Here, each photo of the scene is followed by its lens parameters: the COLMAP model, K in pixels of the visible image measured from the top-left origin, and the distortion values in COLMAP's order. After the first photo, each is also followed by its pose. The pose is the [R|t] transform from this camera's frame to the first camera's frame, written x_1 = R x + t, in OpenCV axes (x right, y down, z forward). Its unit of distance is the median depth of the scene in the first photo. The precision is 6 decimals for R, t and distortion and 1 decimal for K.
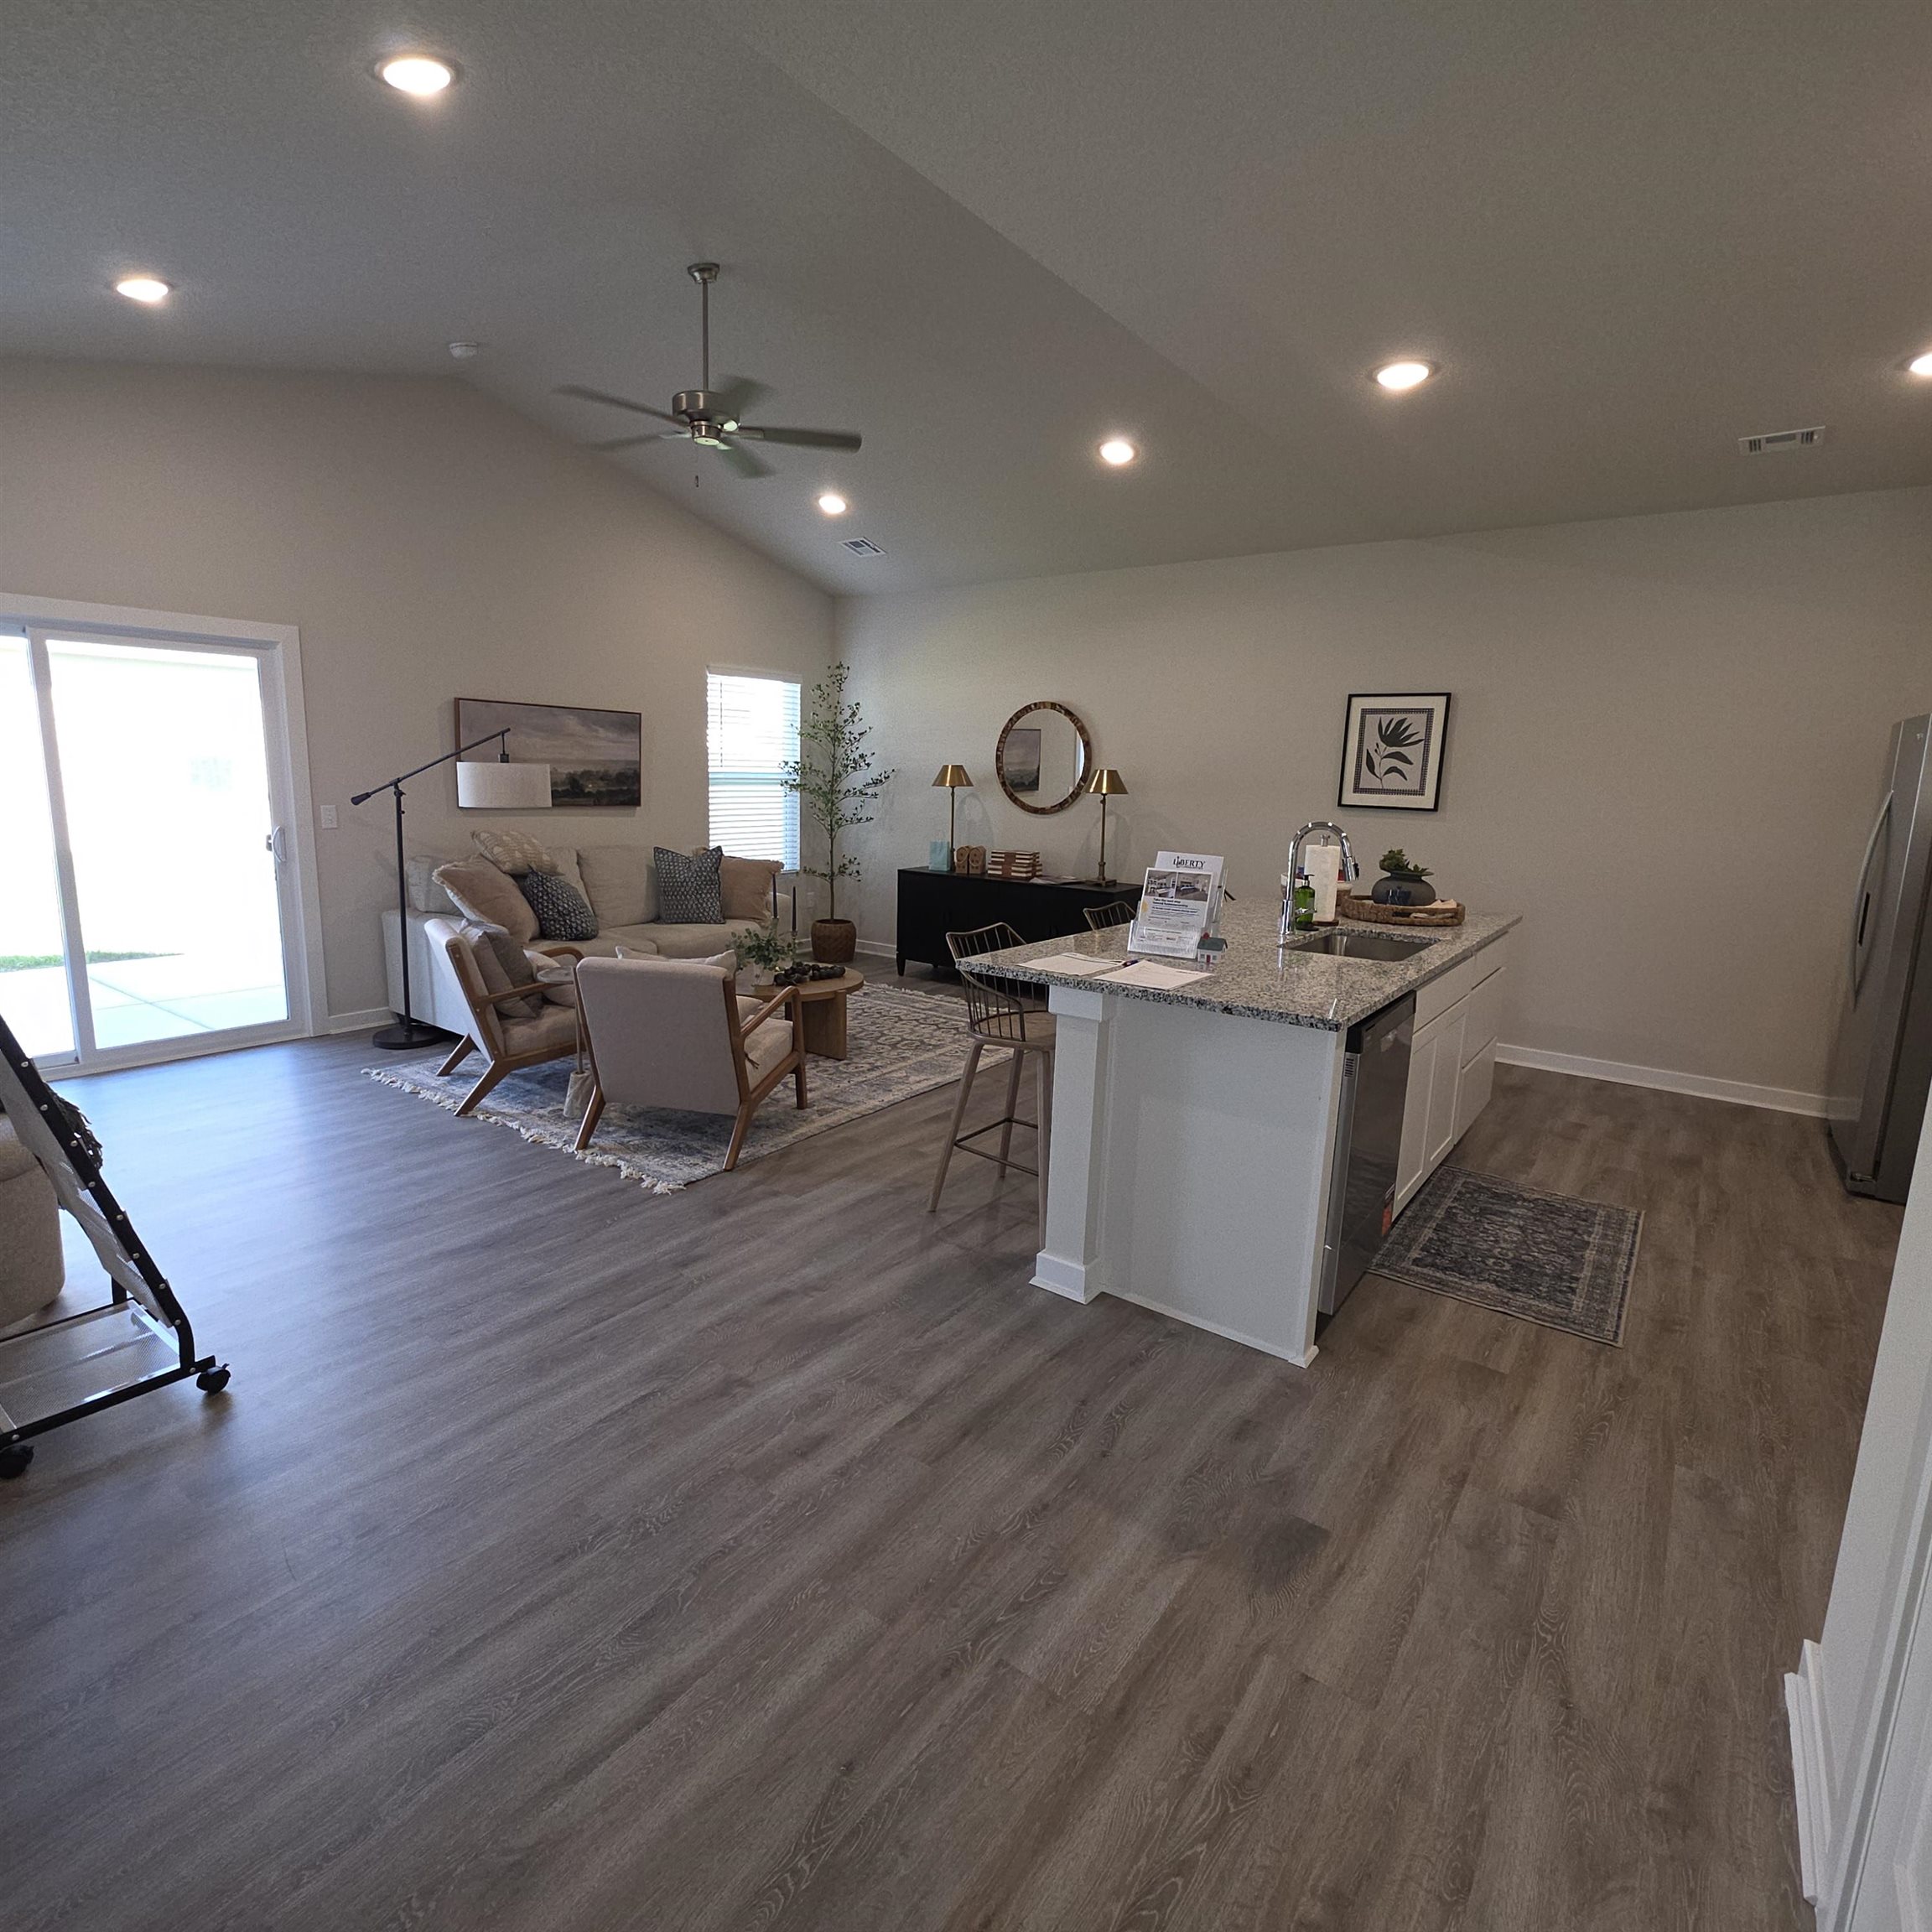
lens RADIAL K [[1050.1, 0, 962.5], [0, 1050.1, 969.3], [0, 0, 1]] dist [-0.005001, -0.000338]
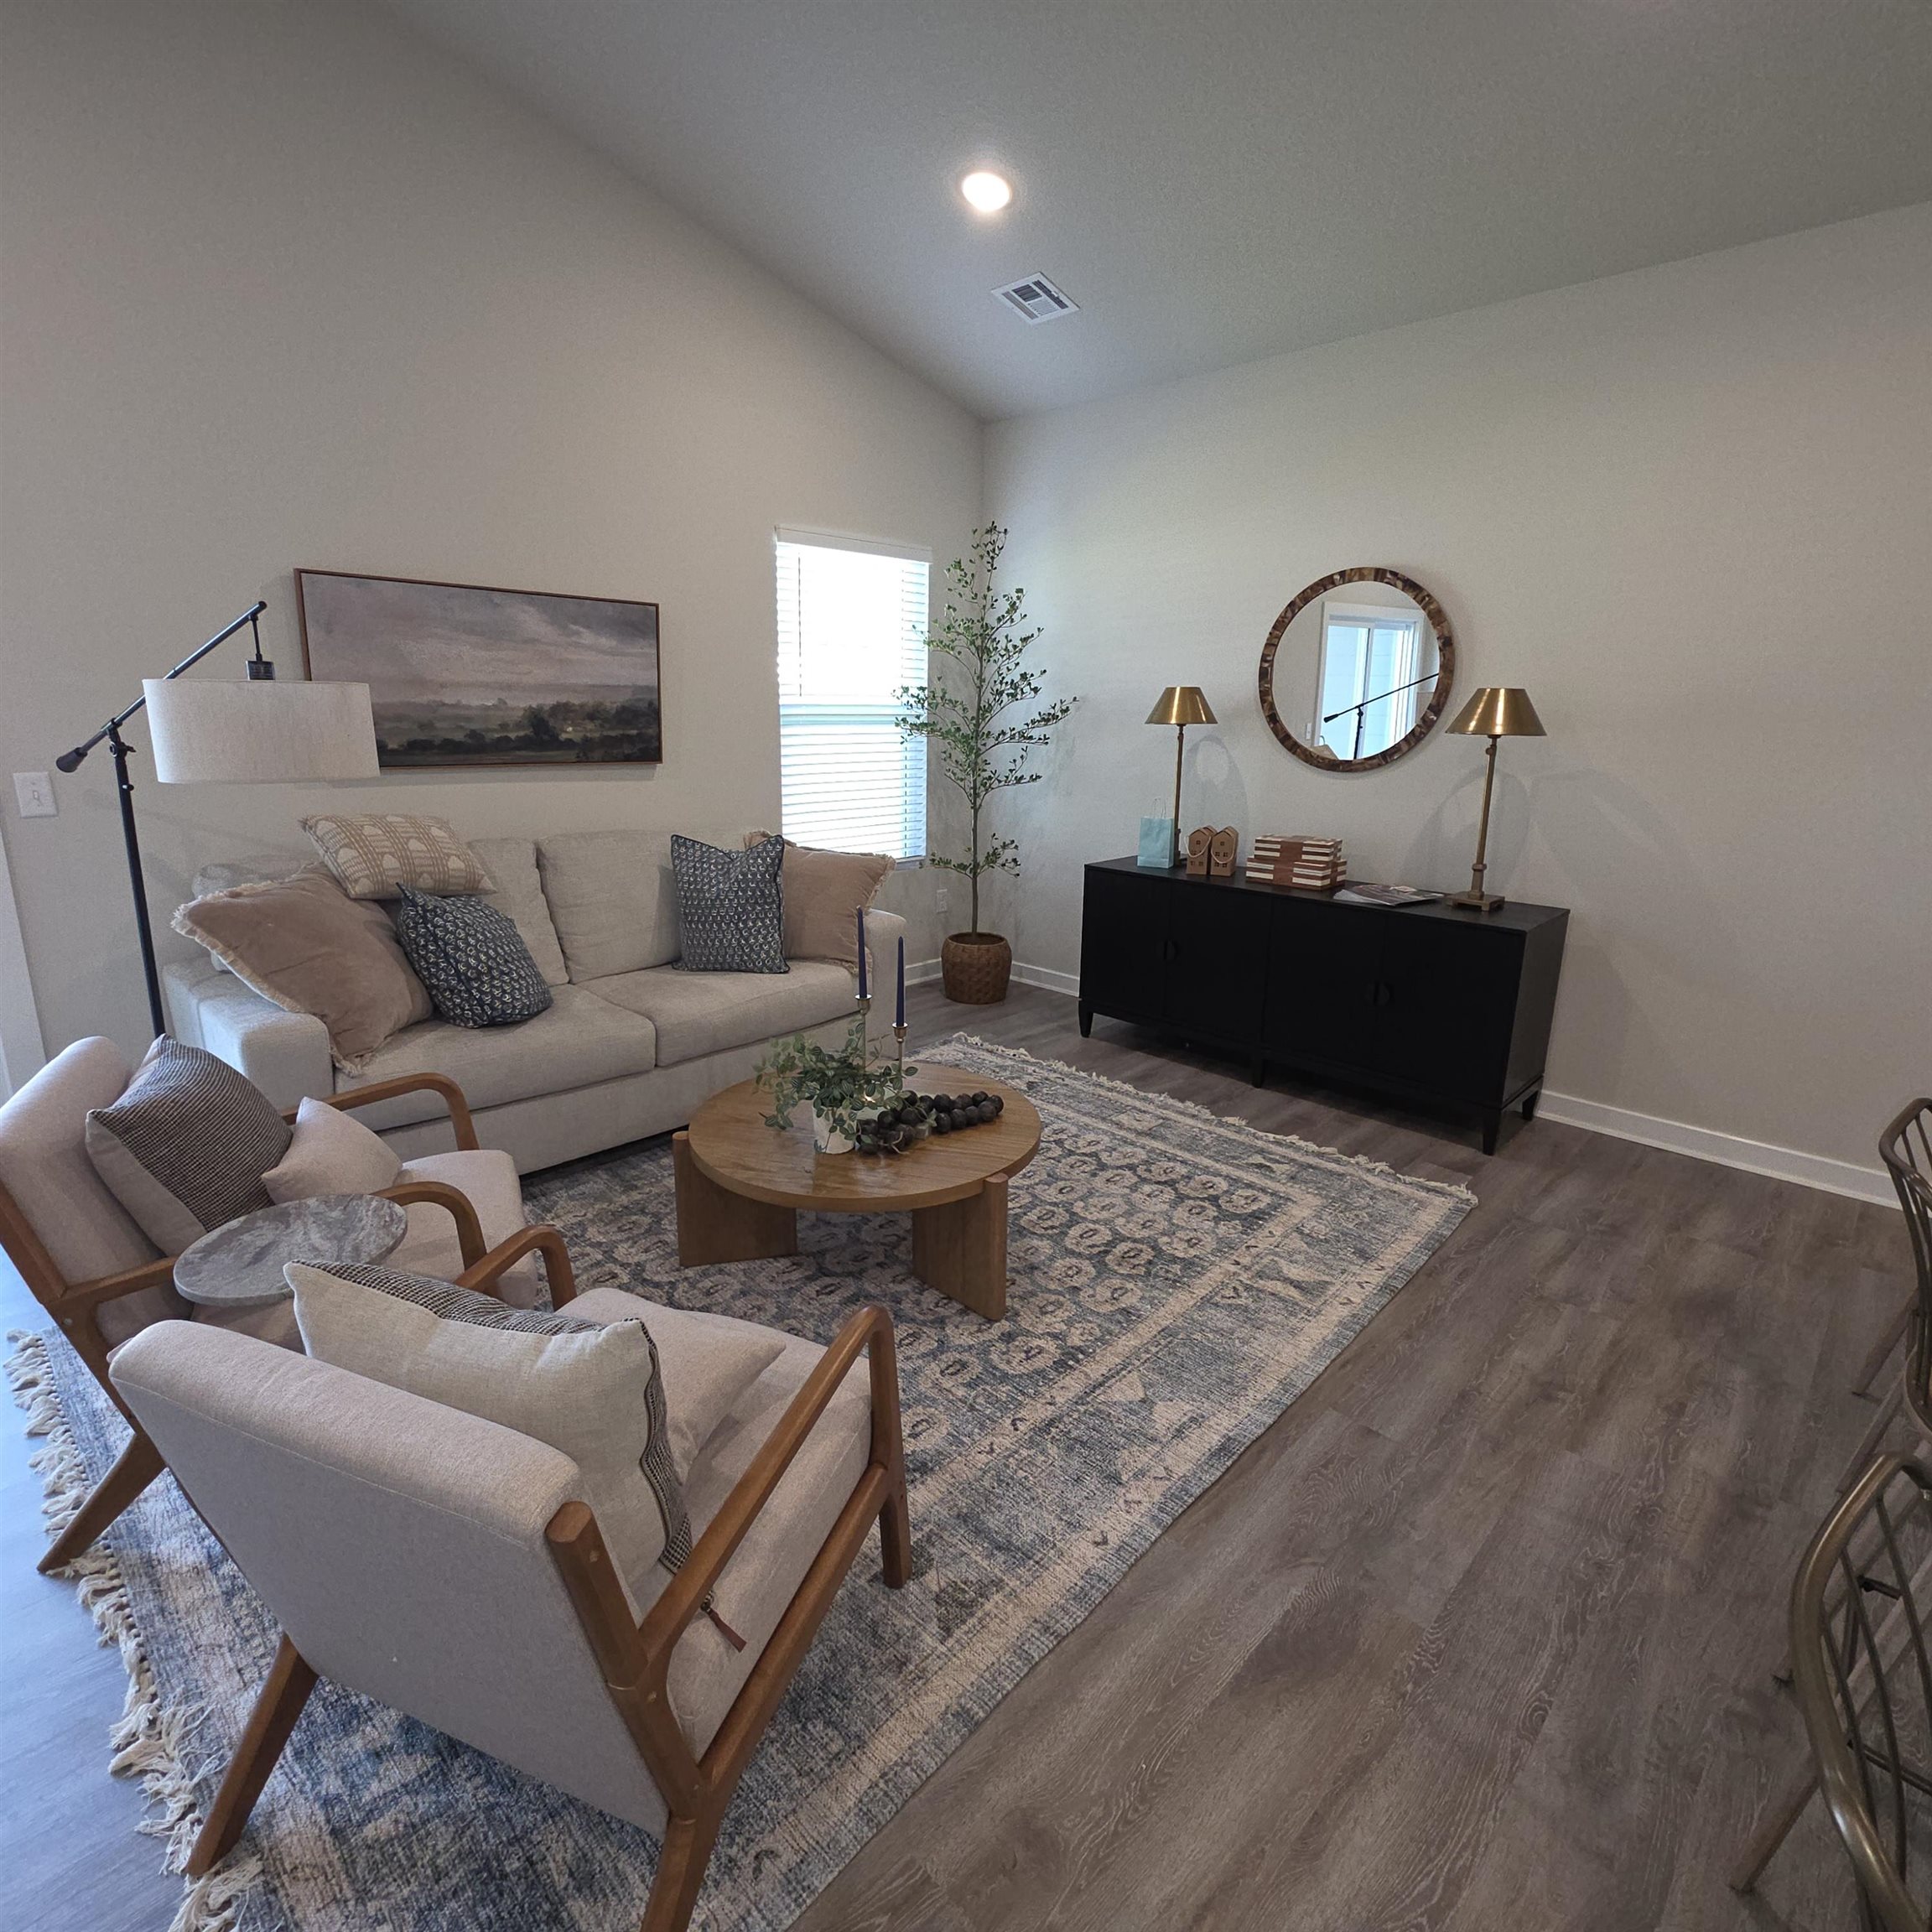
lens RADIAL K [[1050.1, 0, 963.7], [0, 1050.1, 956.6], [0, 0, 1]] dist [-0.005001, -0.000338]
pose [[0.991594, 0.017671, -0.128174, -0.056407], [-0.011958, 0.998906, 0.045208, -0.074218], [0.128832, -0.043296, 0.990721, 0.425520]]
